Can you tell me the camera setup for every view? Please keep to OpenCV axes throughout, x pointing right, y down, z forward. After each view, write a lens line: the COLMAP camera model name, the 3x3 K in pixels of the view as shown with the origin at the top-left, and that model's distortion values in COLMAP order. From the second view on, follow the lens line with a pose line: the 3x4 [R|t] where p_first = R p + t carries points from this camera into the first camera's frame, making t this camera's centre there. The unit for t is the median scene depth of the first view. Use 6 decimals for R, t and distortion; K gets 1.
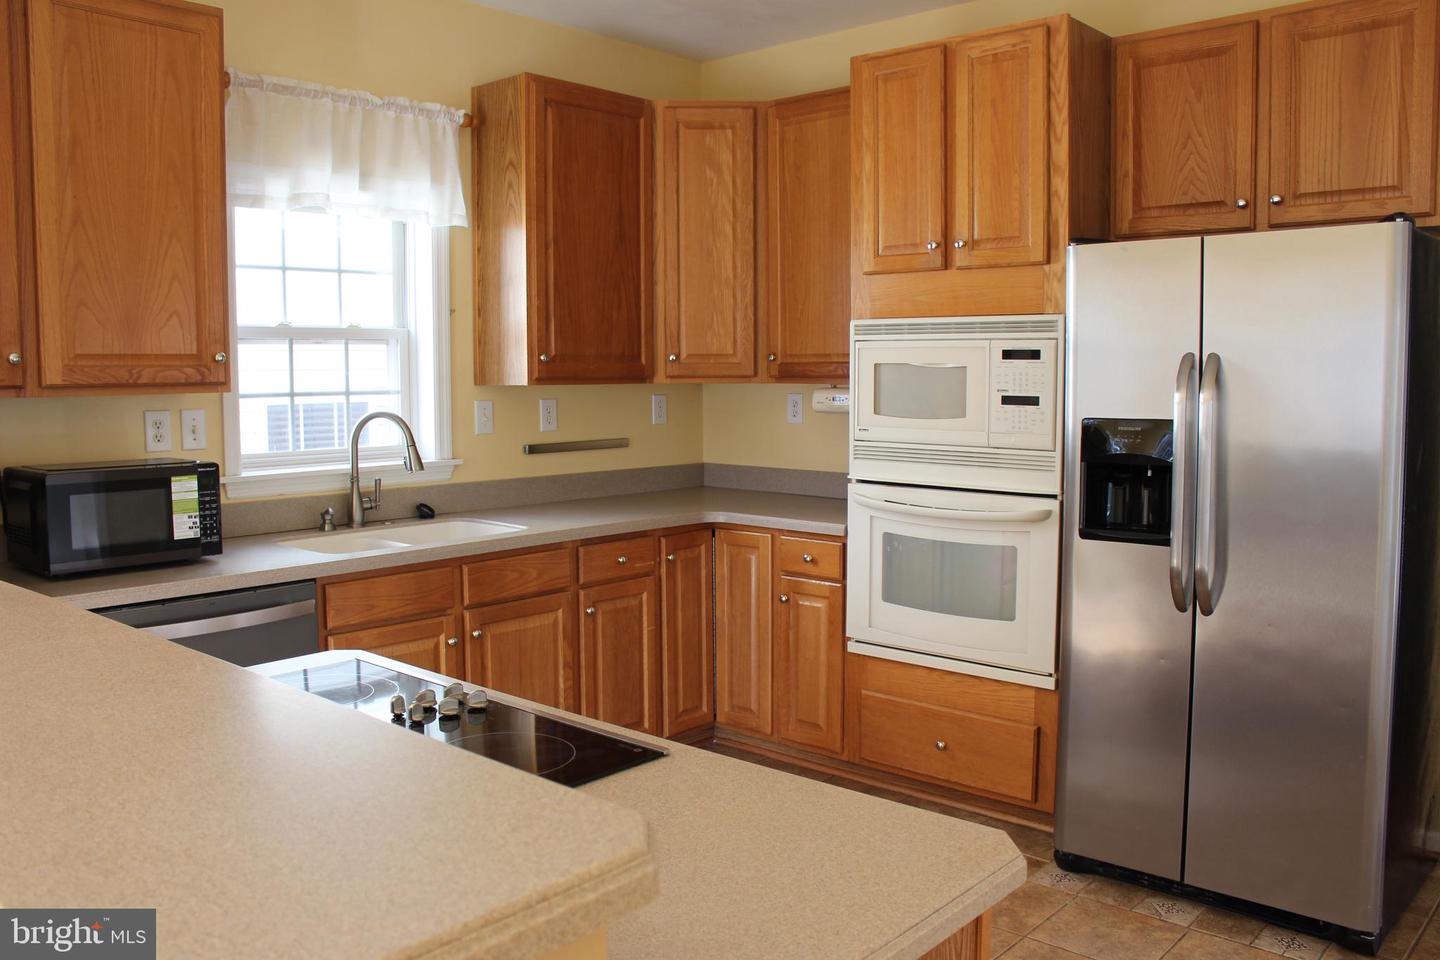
lens RADIAL K [[1177.7, 0, 716.7], [0, 1177.7, 477.1], [0, 0, 1]] dist [-0.169346, 0.144654]
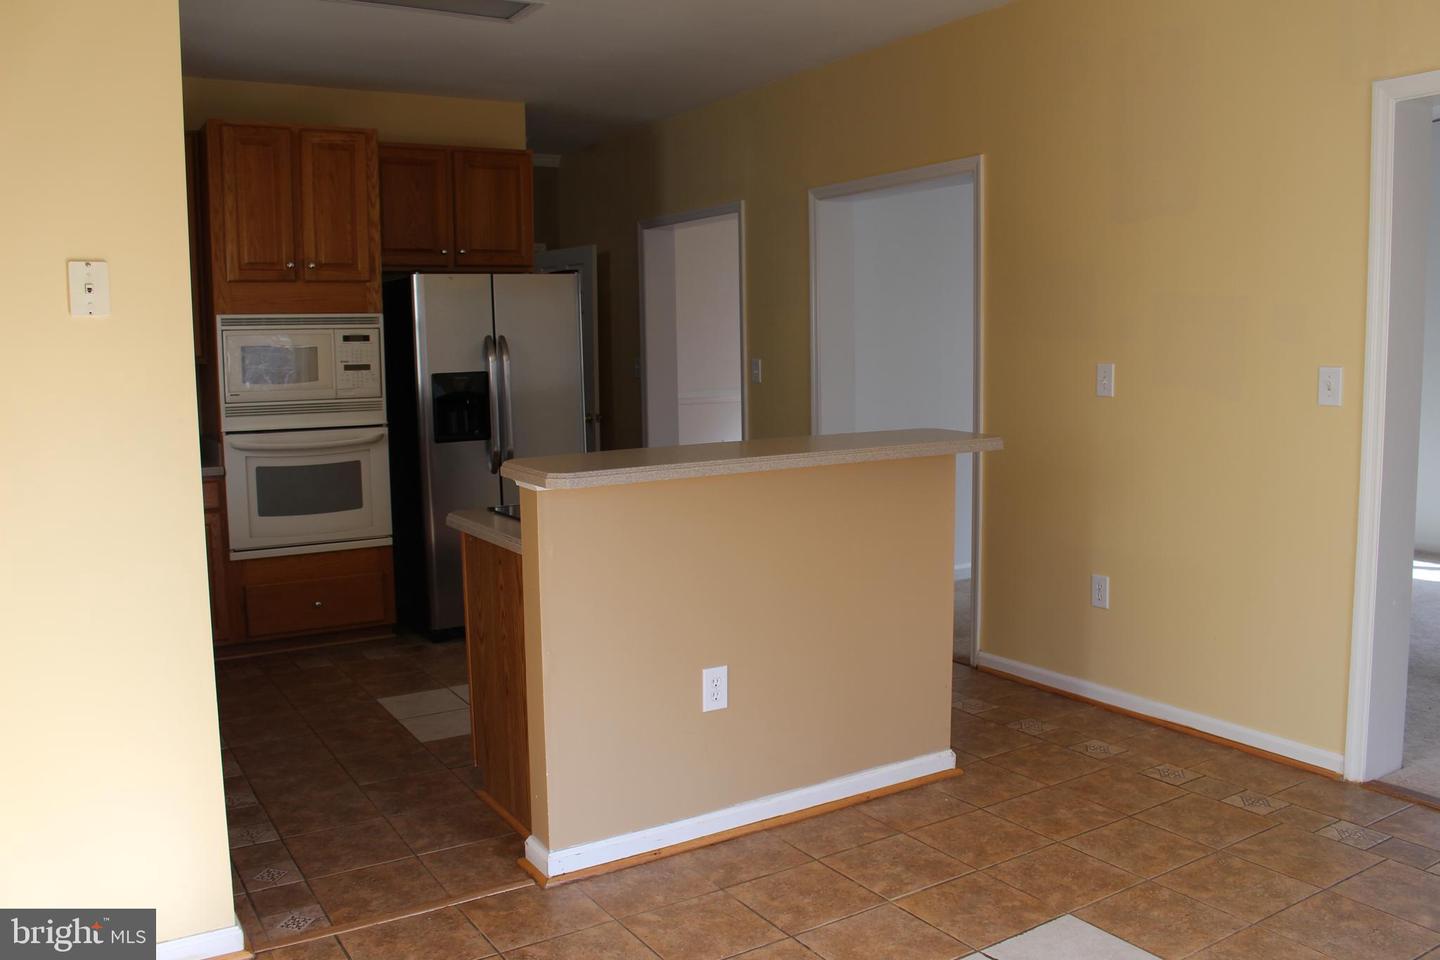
lens RADIAL K [[1177.7, 0, 716.7], [0, 1177.7, 477.1], [0, 0, 1]] dist [-0.169346, 0.144654]
pose [[0.274475, -0.108898, 0.955408, -1.037875], [0.100621, 0.991365, 0.084090, -0.001093], [-0.956315, 0.073054, 0.283062, 0.089641]]
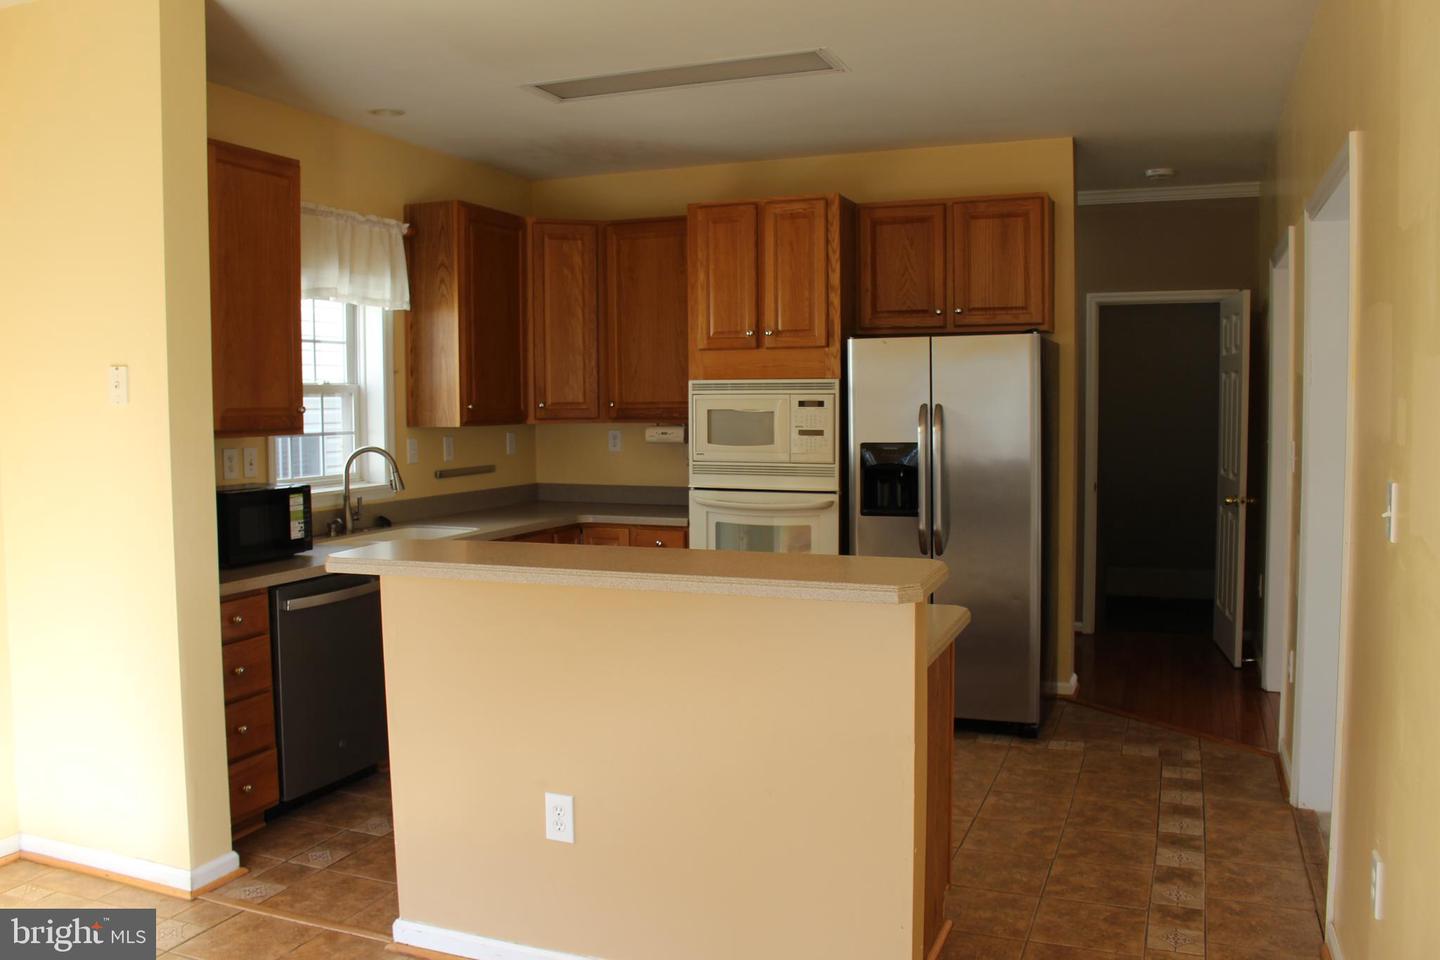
lens RADIAL K [[1177.7, 0, 716.7], [0, 1177.7, 477.1], [0, 0, 1]] dist [-0.169346, 0.144654]
pose [[0.937234, -0.026022, 0.347729, -0.385273], [0.035316, 0.999168, -0.020414, 0.020976], [-0.346908, 0.031413, 0.937373, -0.419229]]
